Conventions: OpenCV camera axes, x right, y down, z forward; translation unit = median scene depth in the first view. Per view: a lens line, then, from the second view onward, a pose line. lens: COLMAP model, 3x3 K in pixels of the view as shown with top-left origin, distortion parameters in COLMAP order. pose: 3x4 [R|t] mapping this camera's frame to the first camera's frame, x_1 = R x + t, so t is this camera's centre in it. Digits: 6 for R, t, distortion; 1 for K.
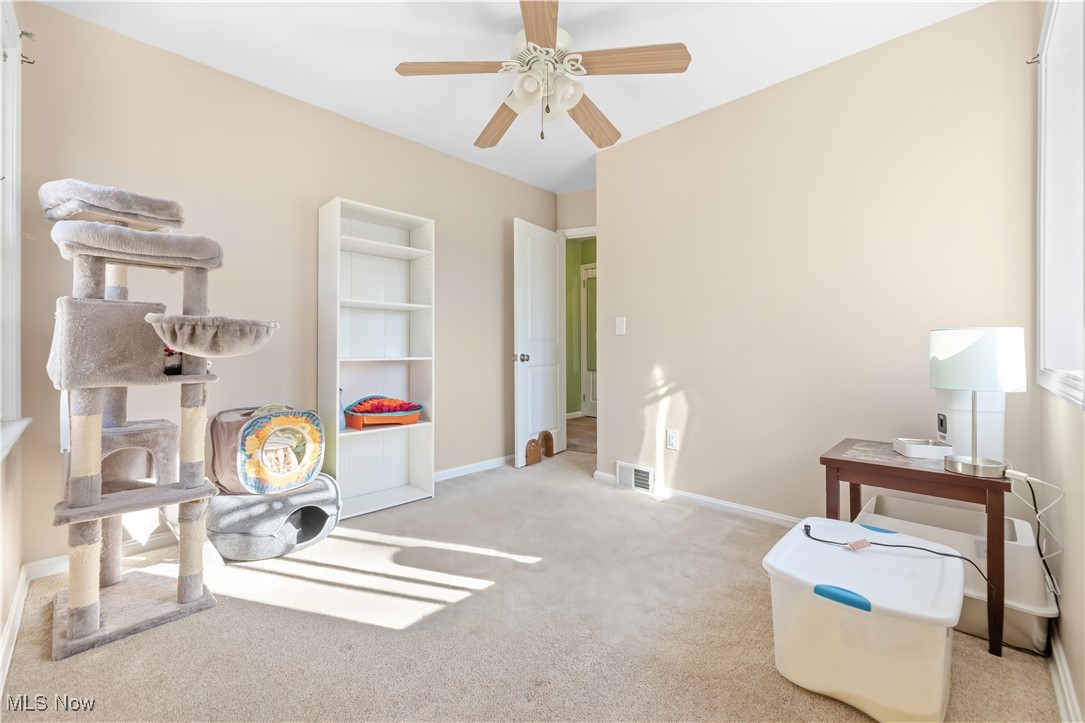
lens RADIAL K [[444.5, 0, 544.3], [0, 444.5, 355.4], [0, 0, 1]] dist [-0.007031, 0.000096]
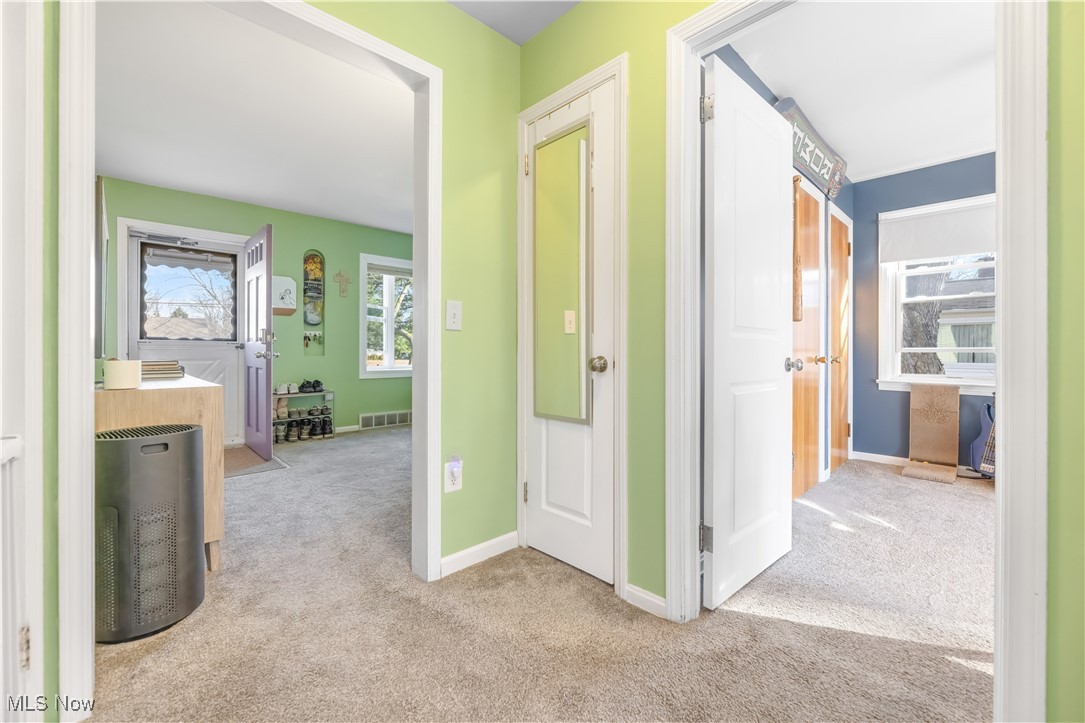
lens RADIAL K [[444.5, 0, 534.7], [0, 444.5, 355.1], [0, 0, 1]] dist [-0.007031, 0.000096]
pose [[0.999130, 0.003020, -0.041596, 0.110861], [-0.002865, 0.999989, 0.003803, -0.014495], [0.041607, -0.003681, 0.999127, 0.652042]]
